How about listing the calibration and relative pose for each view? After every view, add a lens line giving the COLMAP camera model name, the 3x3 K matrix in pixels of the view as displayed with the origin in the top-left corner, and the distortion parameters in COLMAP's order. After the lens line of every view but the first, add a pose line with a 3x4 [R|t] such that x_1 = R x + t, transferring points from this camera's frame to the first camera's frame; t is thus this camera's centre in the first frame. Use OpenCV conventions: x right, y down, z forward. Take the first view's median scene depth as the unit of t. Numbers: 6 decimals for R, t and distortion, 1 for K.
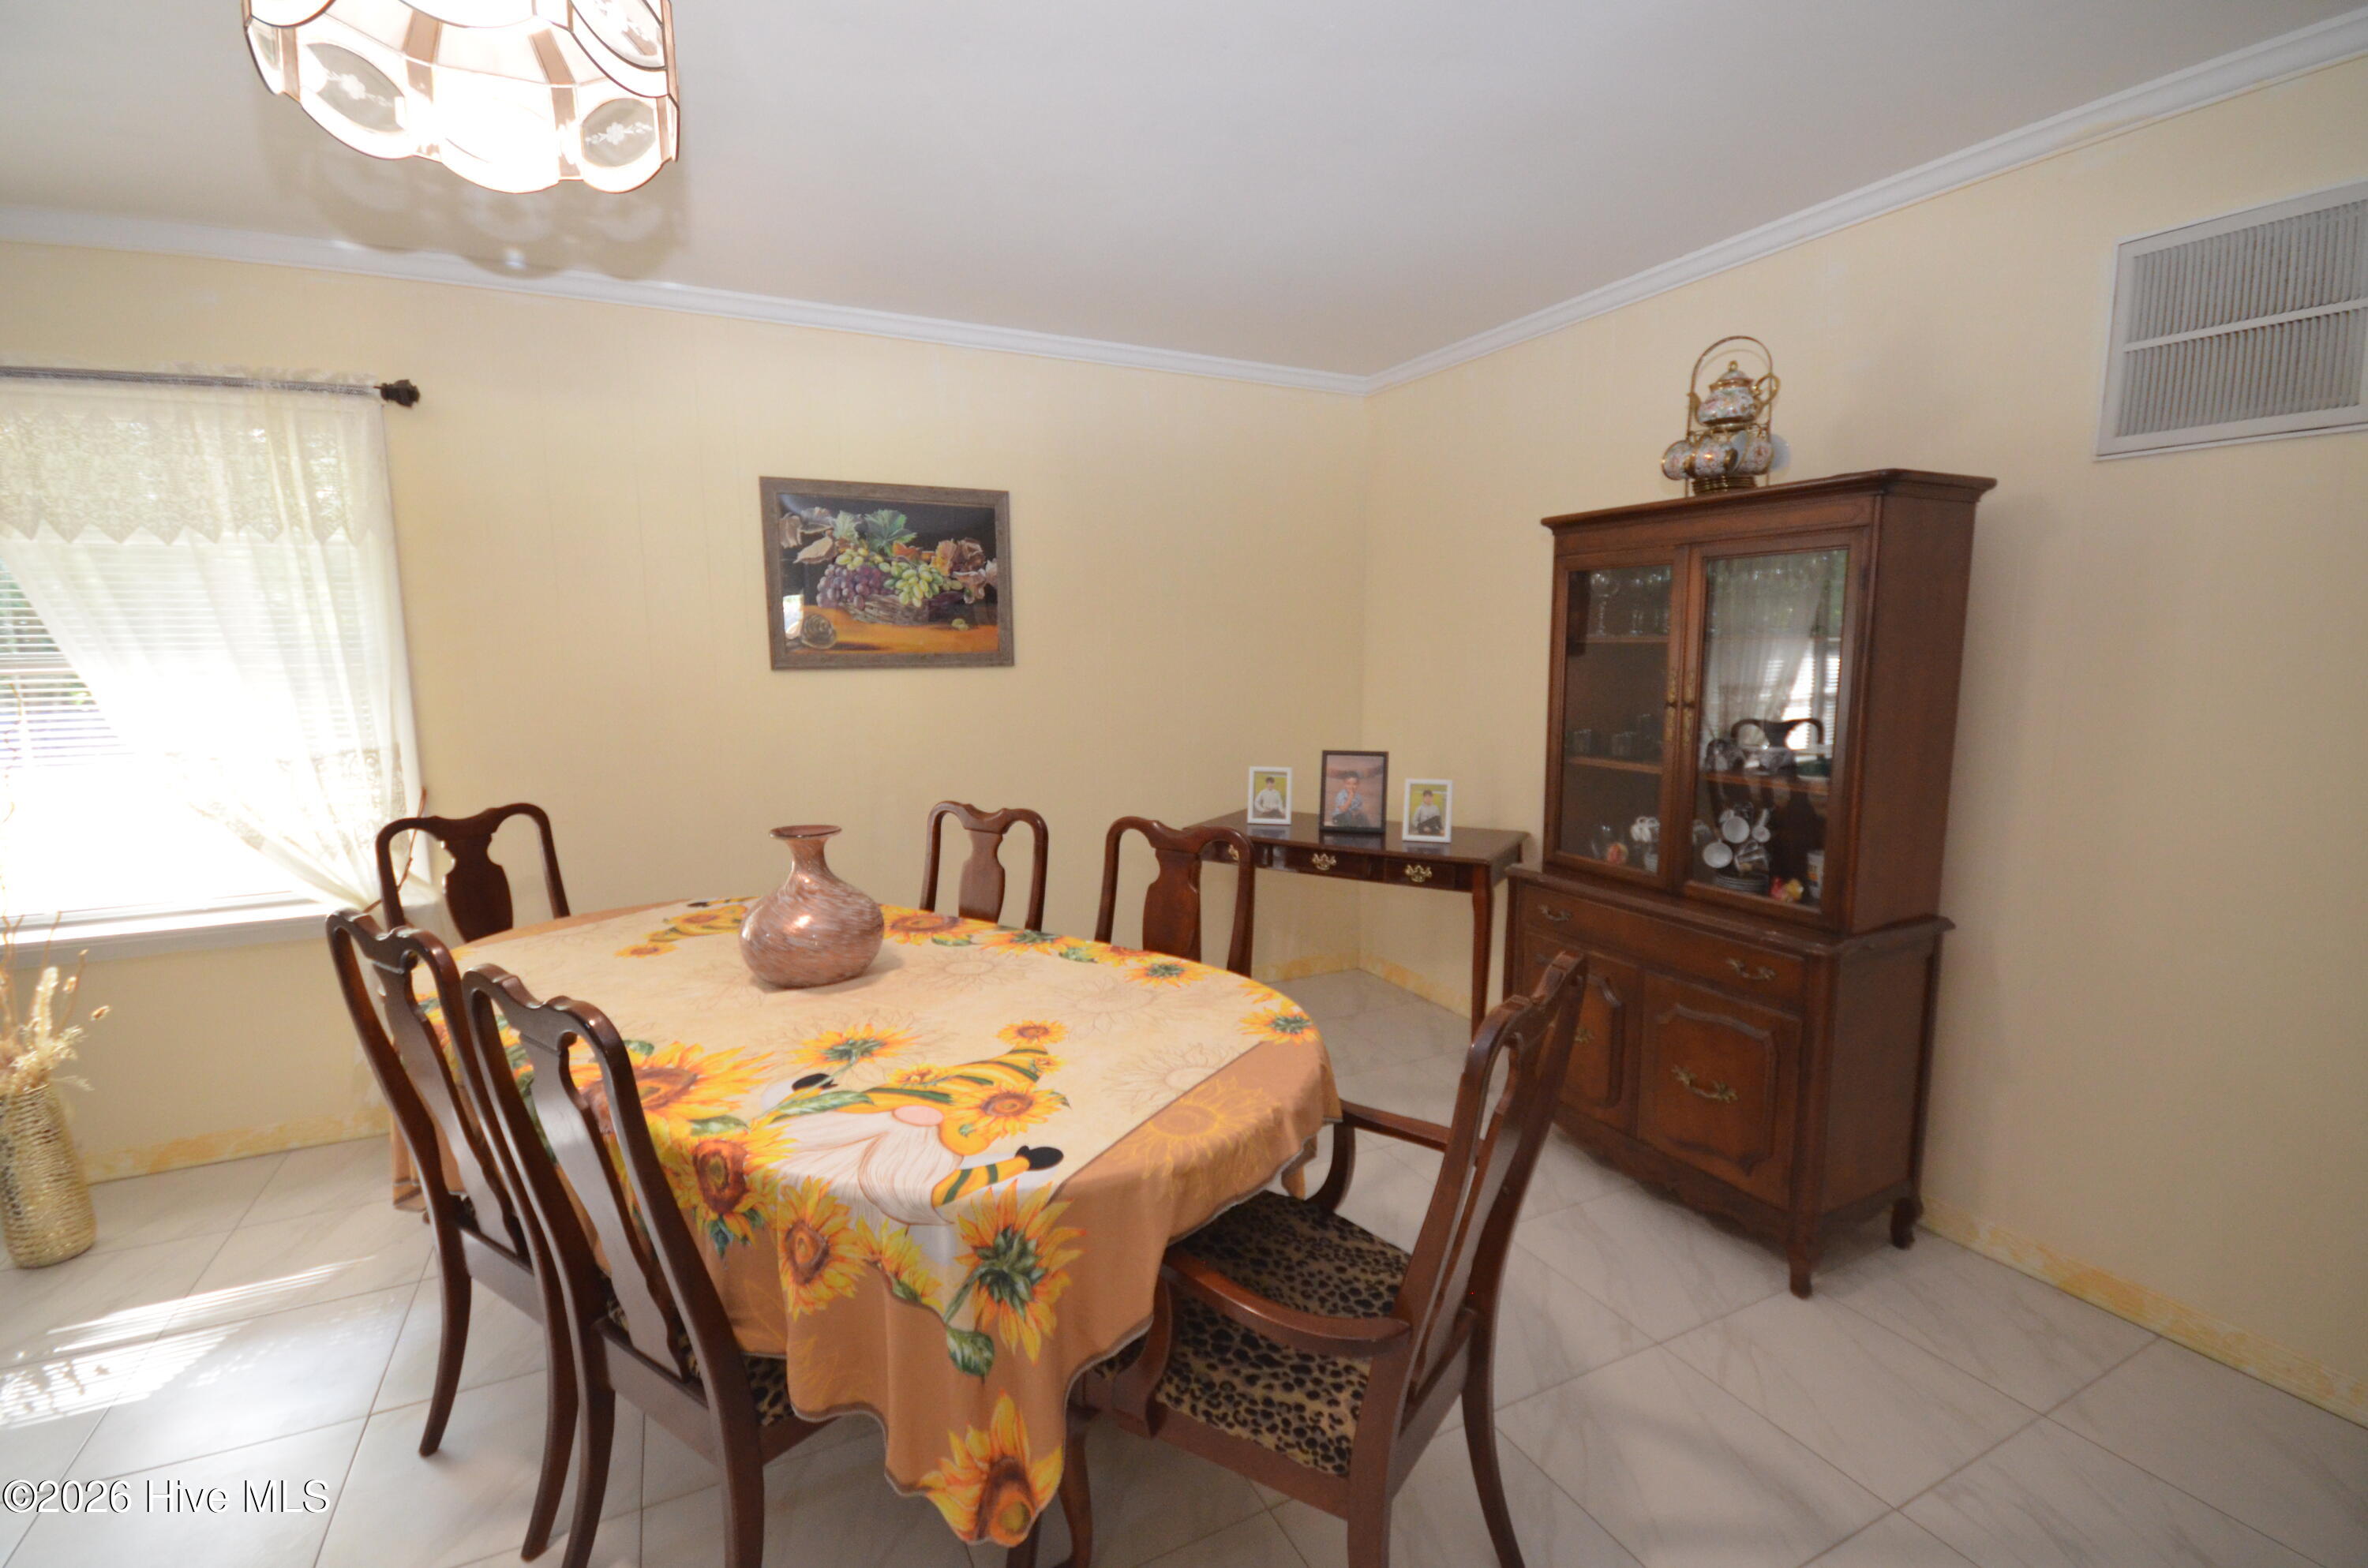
lens RADIAL K [[1035.1, 0, 1178.3], [0, 1035.1, 793.3], [0, 0, 1]] dist [0.004442, -0.009381]
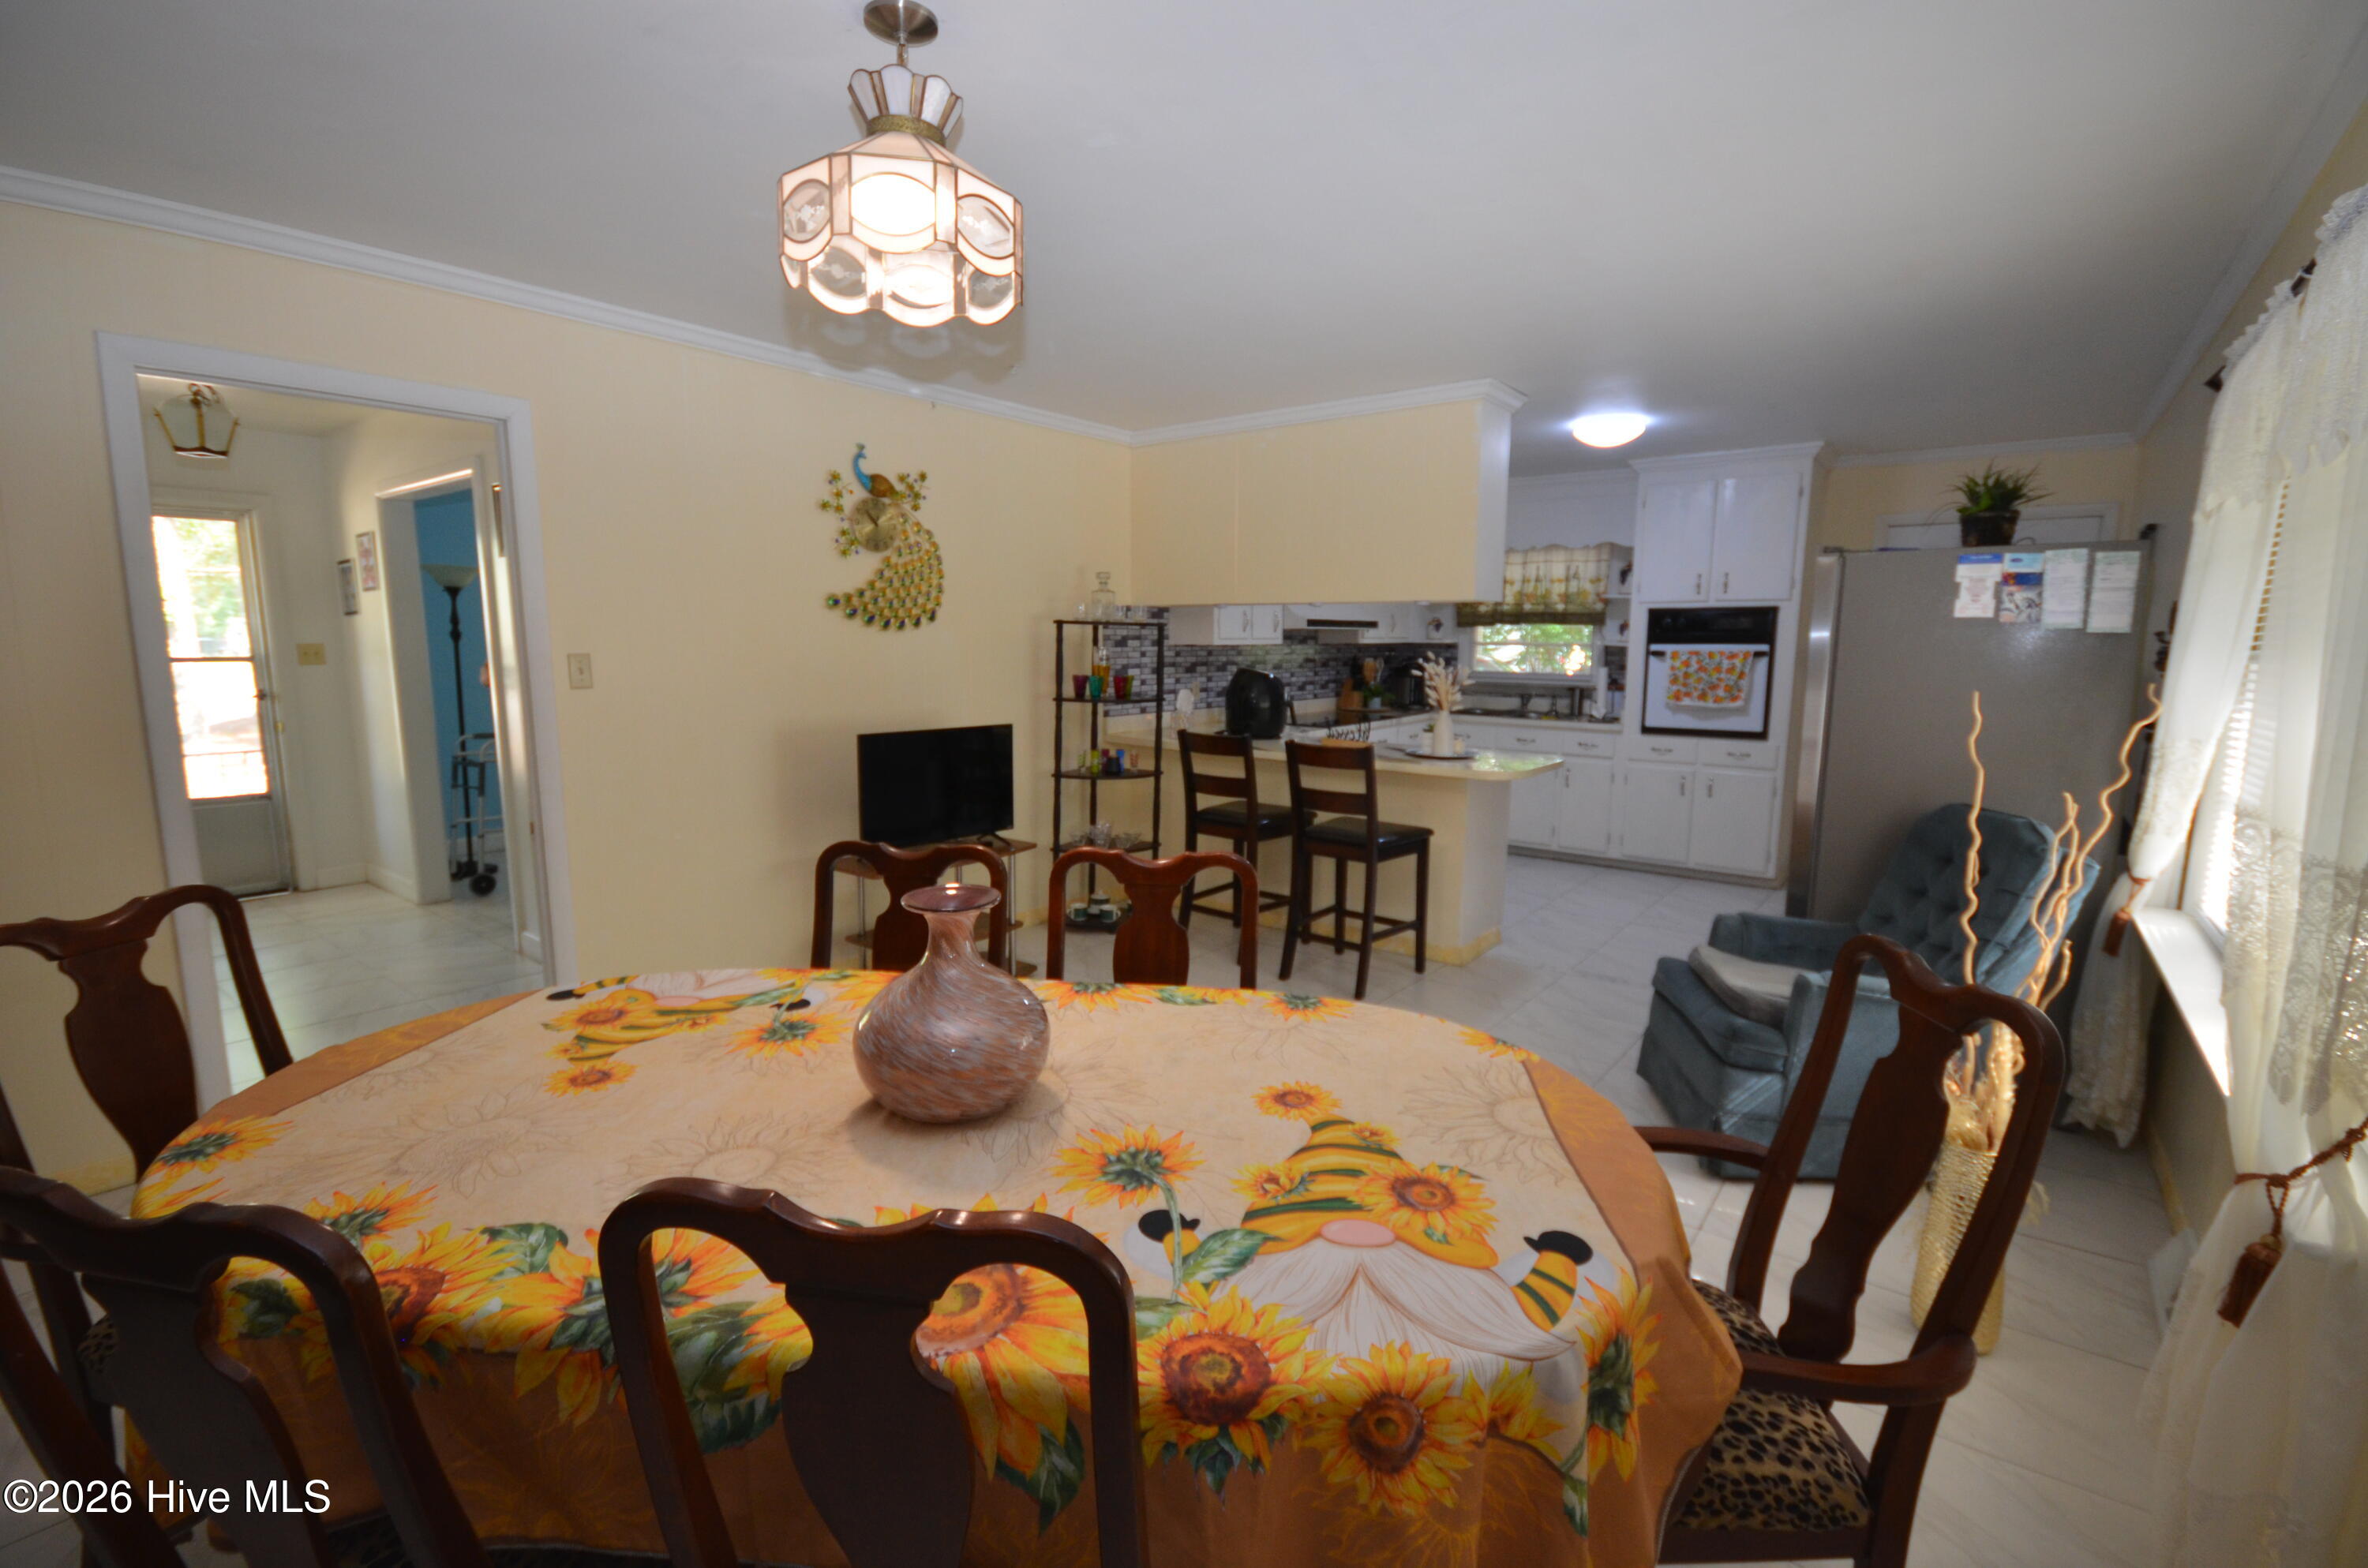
lens RADIAL K [[1035.1, 0, 1184.8], [0, 1035.1, 786.7], [0, 0, 1]] dist [0.004442, -0.009381]
pose [[-0.901617, 0.064430, -0.427710, -0.170869], [-0.058404, 0.961653, 0.267978, -0.196064], [0.428575, 0.266593, -0.863280, 1.384976]]
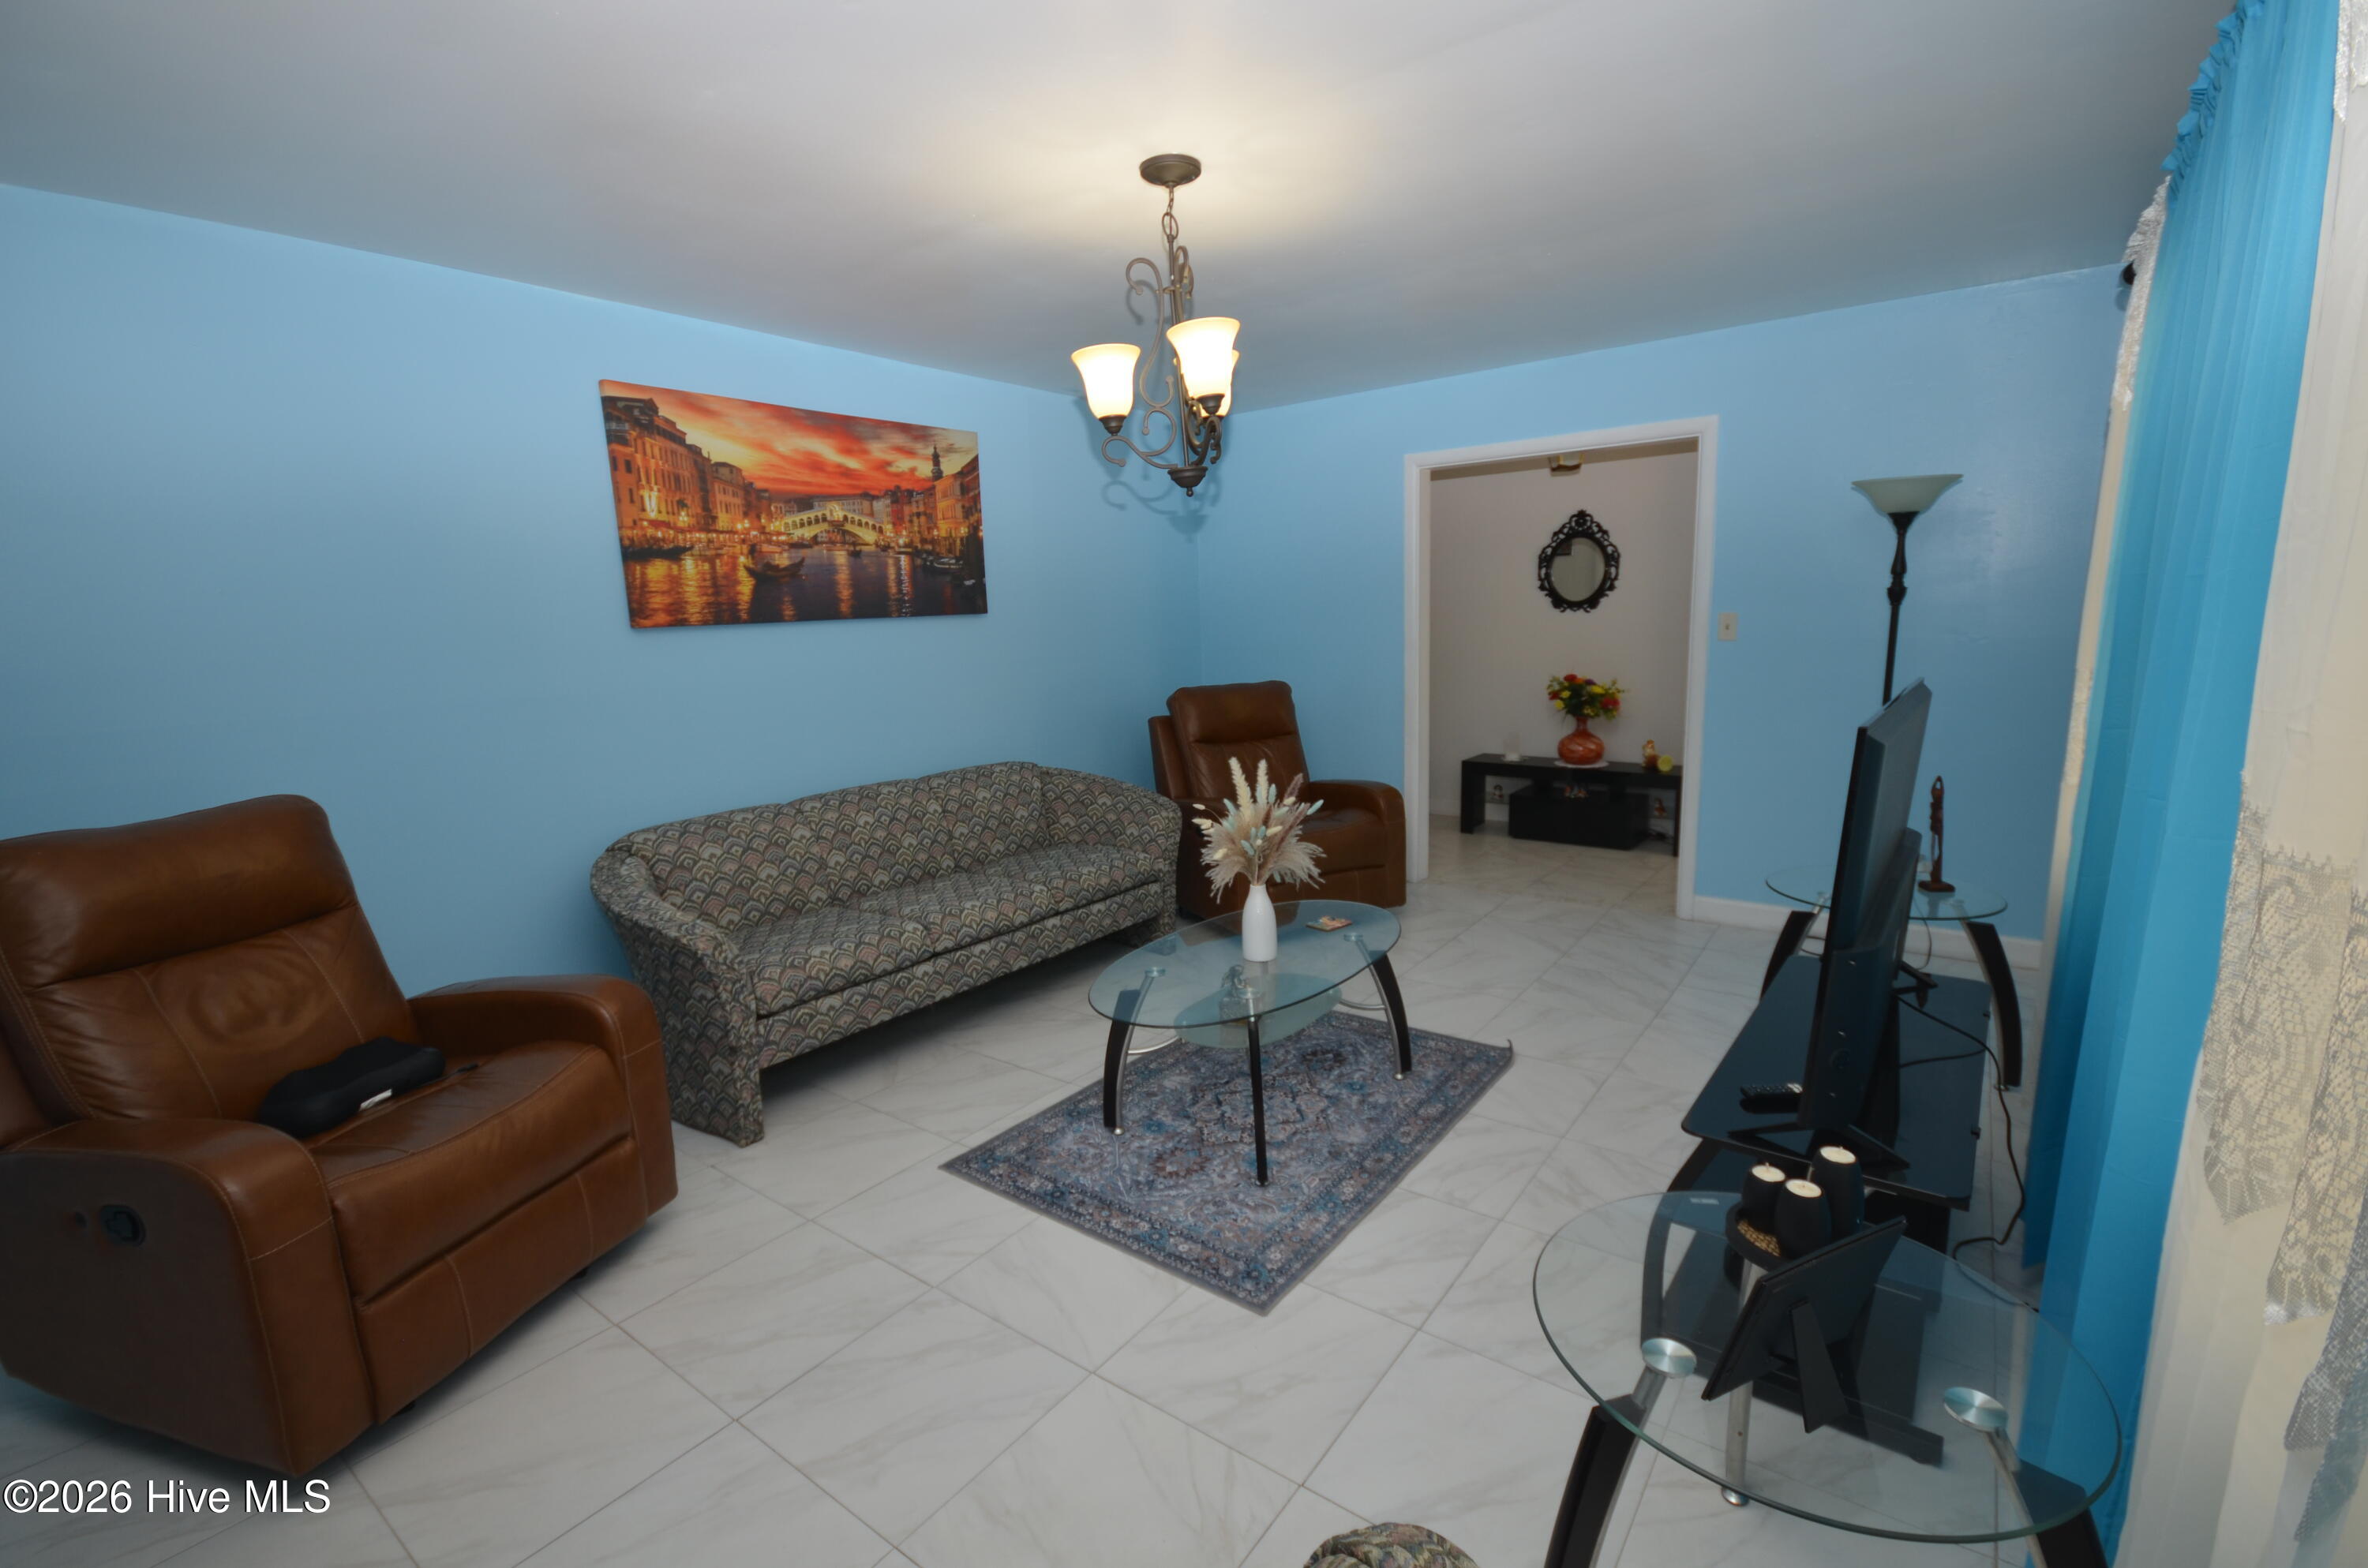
lens RADIAL K [[1035.1, 0, 1185.4], [0, 1035.1, 791.5], [0, 0, 1]] dist [0.004442, -0.009381]
pose [[0.893894, -0.104575, 0.435911, -1.312720], [0.093849, 0.994517, 0.046135, 0.358014], [-0.438345, -0.000330, 0.898807, -2.626904]]
